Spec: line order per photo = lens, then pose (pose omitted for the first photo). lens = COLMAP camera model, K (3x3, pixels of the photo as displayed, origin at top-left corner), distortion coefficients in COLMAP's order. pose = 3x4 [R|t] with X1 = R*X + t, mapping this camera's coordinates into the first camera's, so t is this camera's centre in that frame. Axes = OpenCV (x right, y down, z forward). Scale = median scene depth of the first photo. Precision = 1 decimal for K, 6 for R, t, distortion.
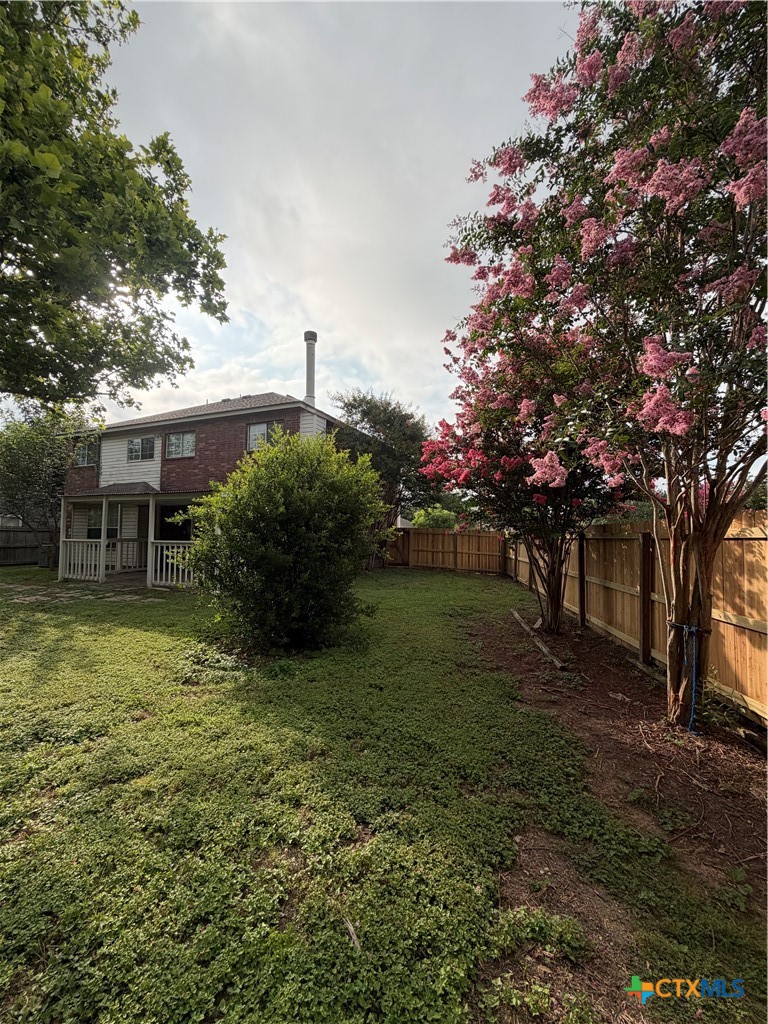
lens RADIAL K [[407.0, 0, 388.4], [0, 407.0, 511.0], [0, 0, 1]] dist [-0.003570, 0.000245]
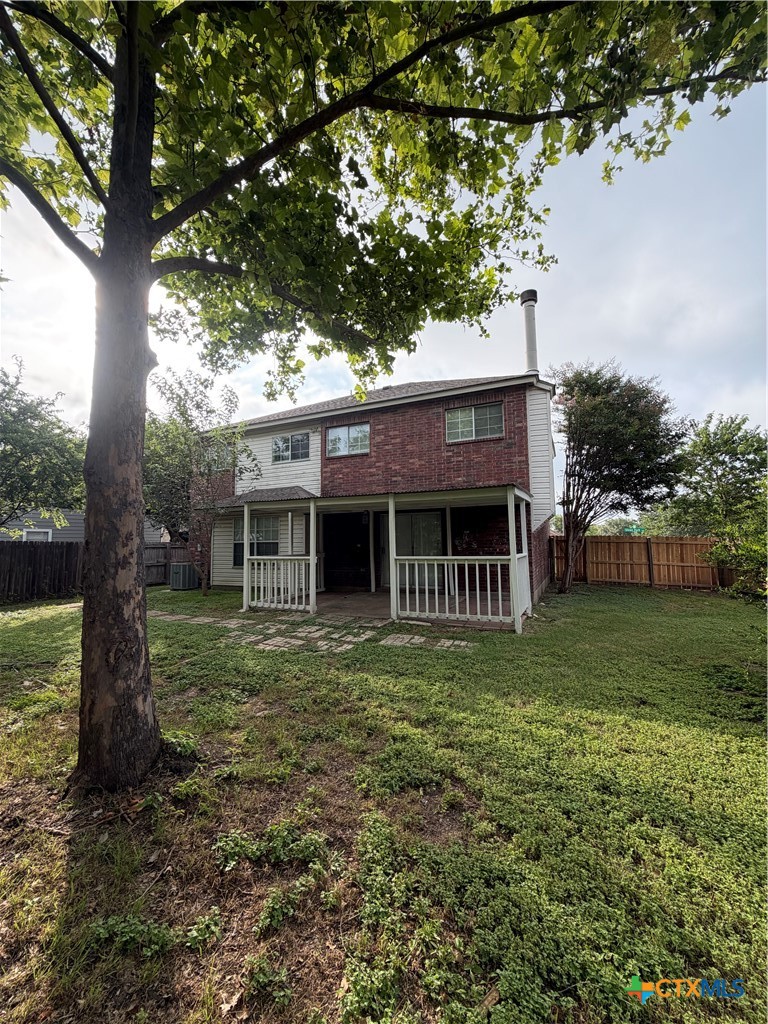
lens RADIAL K [[407.0, 0, 384.2], [0, 407.0, 510.5], [0, 0, 1]] dist [-0.003570, 0.000245]
pose [[0.999119, -0.020632, -0.036549, -0.972129], [0.019536, 0.999356, -0.030102, 0.017779], [0.037147, 0.029361, 0.998878, 0.425280]]
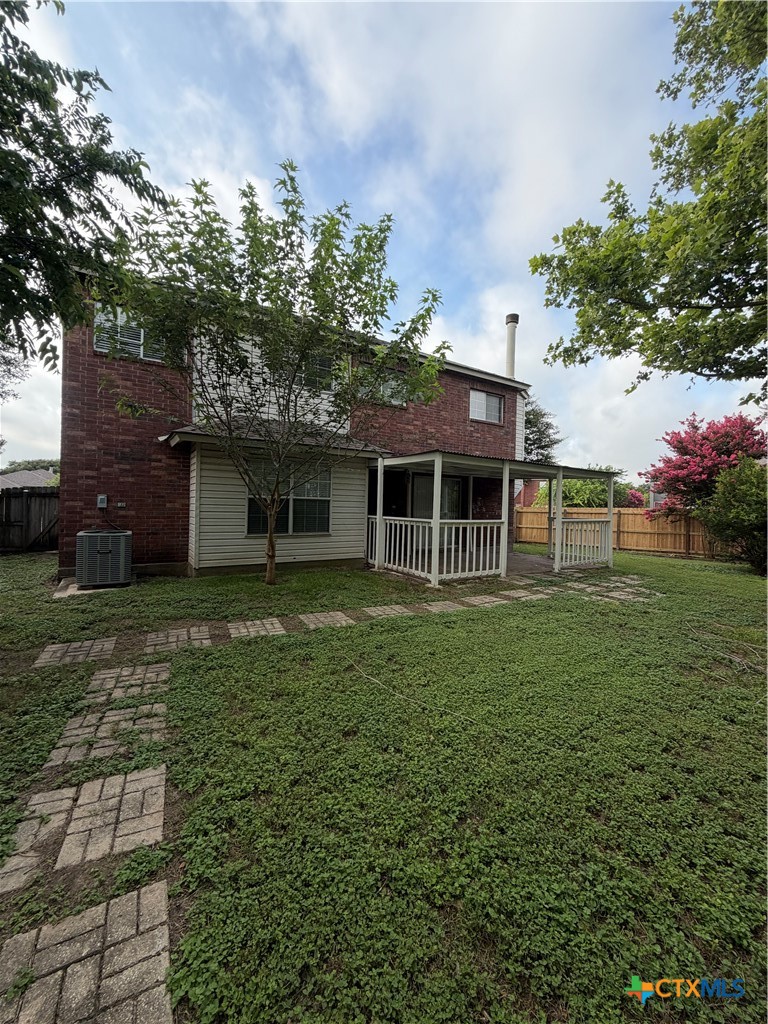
lens RADIAL K [[407.0, 0, 384.1], [0, 407.0, 514.6], [0, 0, 1]] dist [-0.003570, 0.000245]
pose [[0.585764, -0.002194, 0.810479, -2.590839], [-0.058899, 0.997237, 0.045268, 0.076118], [-0.808339, -0.074253, 0.584016, 1.340909]]
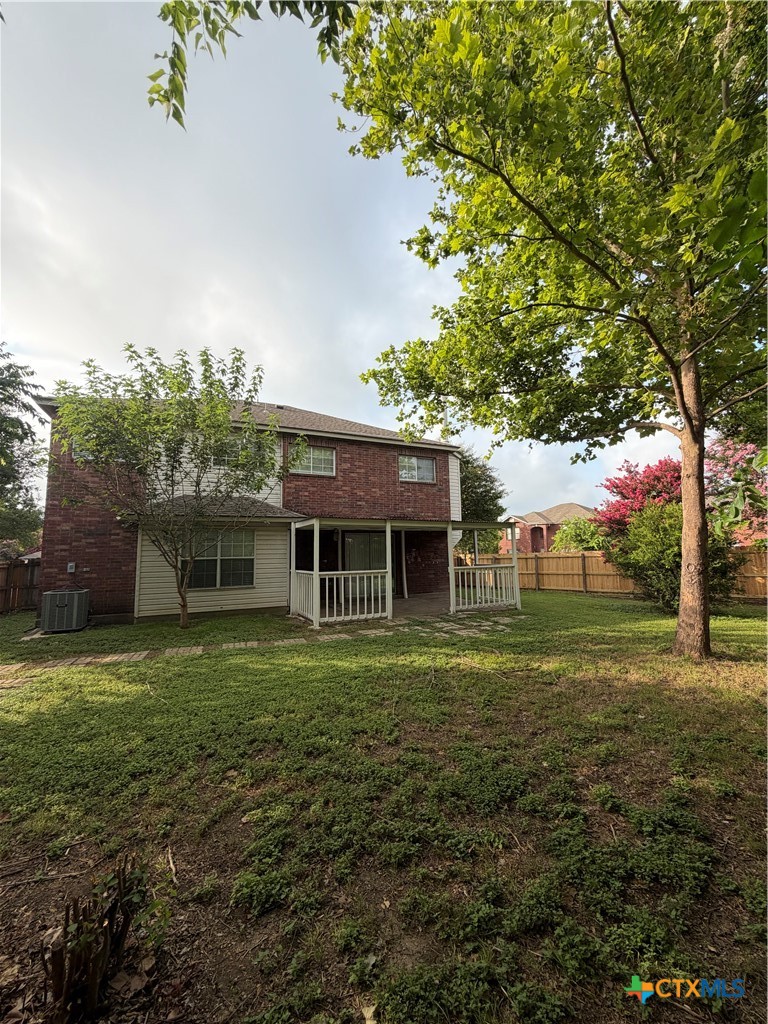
lens RADIAL K [[407.0, 0, 383.8], [0, 407.0, 513.3], [0, 0, 1]] dist [-0.003570, 0.000245]
pose [[0.677410, 0.066122, 0.732628, -2.460597], [-0.013672, 0.996912, -0.077333, 0.034860], [-0.735478, 0.042370, 0.676222, 0.733234]]
